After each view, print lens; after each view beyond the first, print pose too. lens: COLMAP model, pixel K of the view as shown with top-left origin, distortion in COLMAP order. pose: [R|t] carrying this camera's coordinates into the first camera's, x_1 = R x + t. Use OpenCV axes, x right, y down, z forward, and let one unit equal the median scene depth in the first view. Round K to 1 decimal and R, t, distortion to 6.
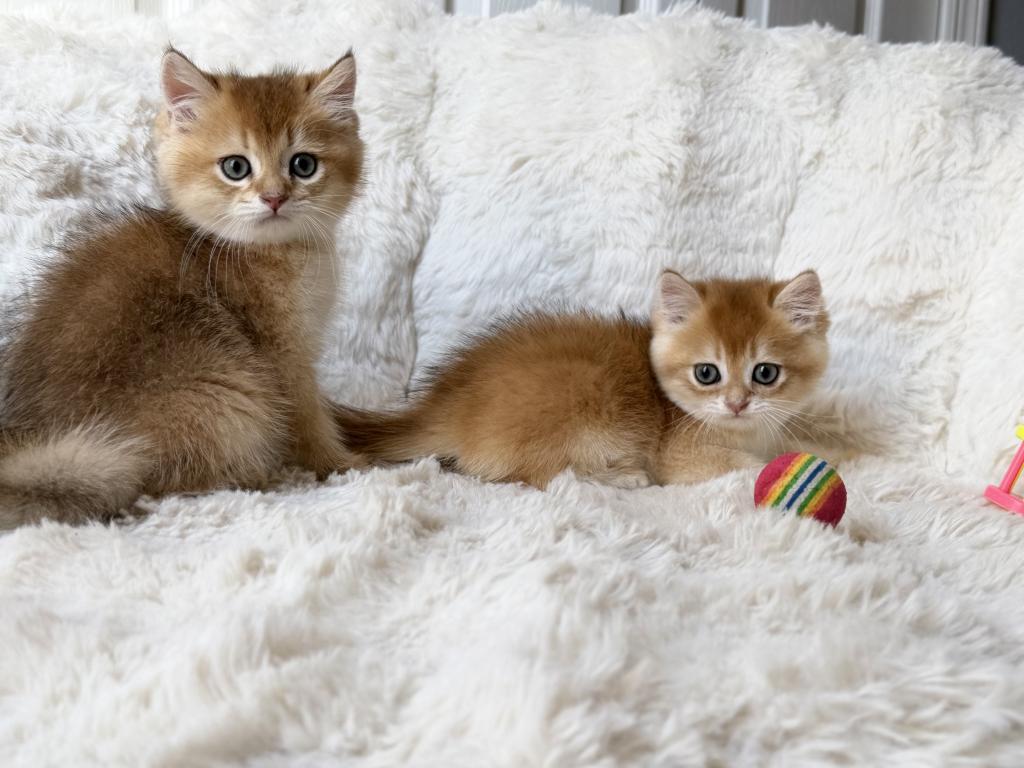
lens RADIAL K [[1195.7, 0, 506.2], [0, 1195.7, 387.0], [0, 0, 1]] dist [0.187527, -0.480832]
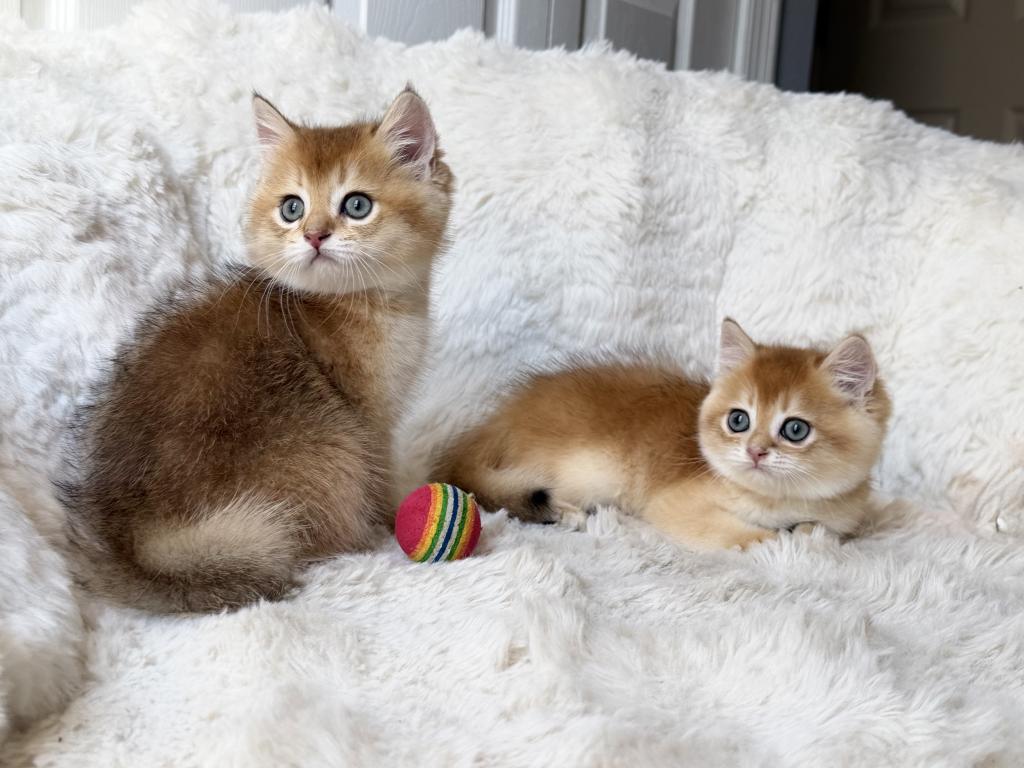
lens RADIAL K [[1211.0, 0, 498.0], [0, 1211.0, 381.5], [0, 0, 1]] dist [0.188546, -0.477410]
pose [[0.968966, -0.015170, 0.246728, -0.233493], [0.014782, 0.999885, 0.003424, -0.036333], [-0.246752, 0.000330, 0.969079, 0.006060]]
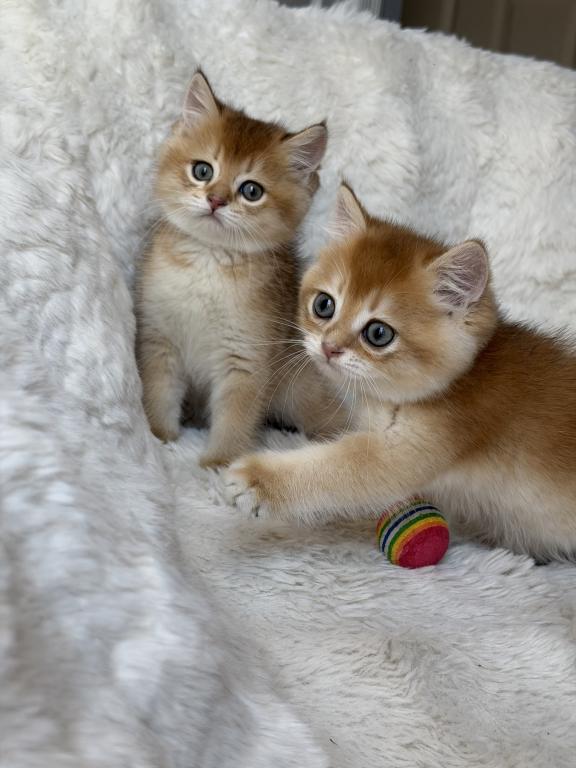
lens RADIAL K [[1033.3, 0, 272.9], [0, 1033.3, 378.4], [0, 0, 1]] dist [0.188188, -0.545334]
pose [[0.876734, -0.097585, 0.470971, -0.507530], [0.004608, 0.980861, 0.194656, -0.182065], [-0.480953, -0.168492, 0.860404, 0.105410]]
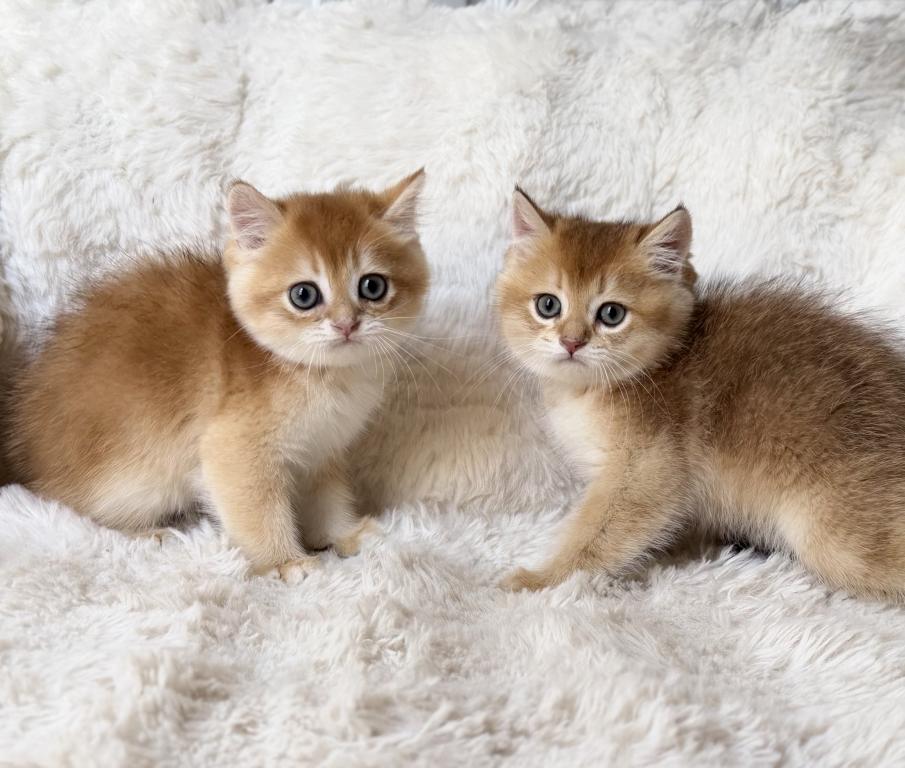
lens RADIAL K [[1198.5, 0, 494.8], [0, 1198.5, 401.8], [0, 0, 1]] dist [0.185817, -0.463501]
pose [[0.995150, -0.013990, 0.097372, 0.033113], [0.008581, 0.998408, 0.055746, -0.076884], [-0.097997, -0.054640, 0.993686, 0.104100]]
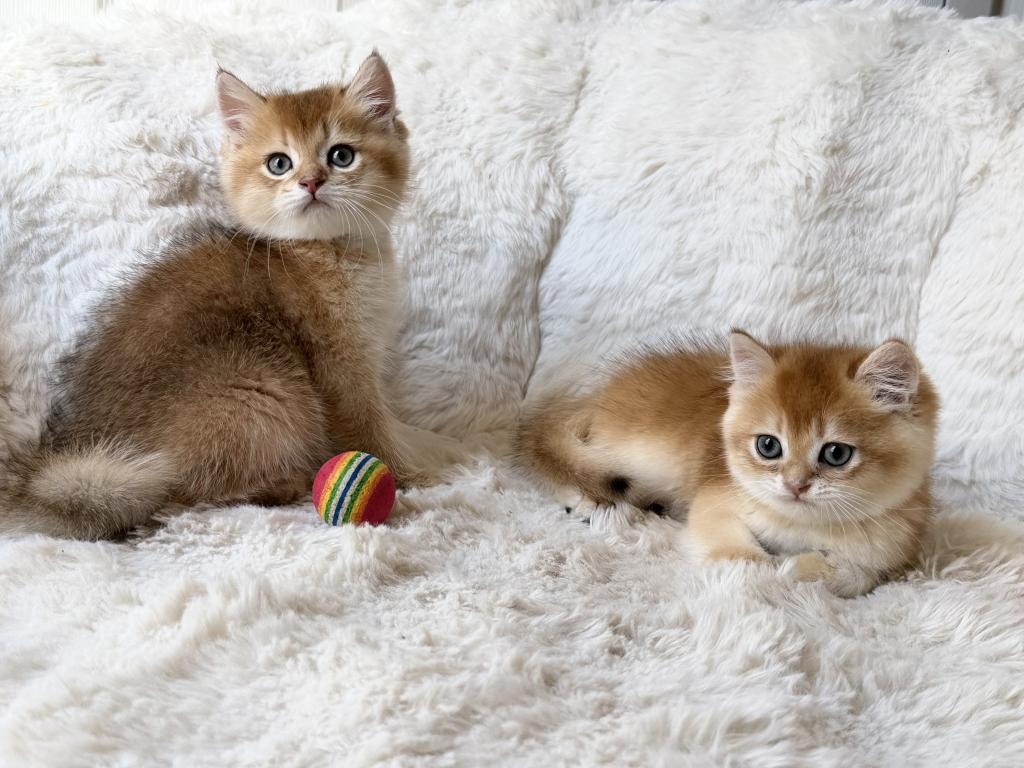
lens RADIAL K [[1203.2, 0, 524.1], [0, 1203.2, 378.9], [0, 0, 1]] dist [0.179183, -0.450584]
pose [[0.964539, 0.082437, -0.250737, 0.170496], [-0.068439, 0.995597, 0.064057, -0.072425], [0.254913, -0.044625, 0.965934, 0.021661]]
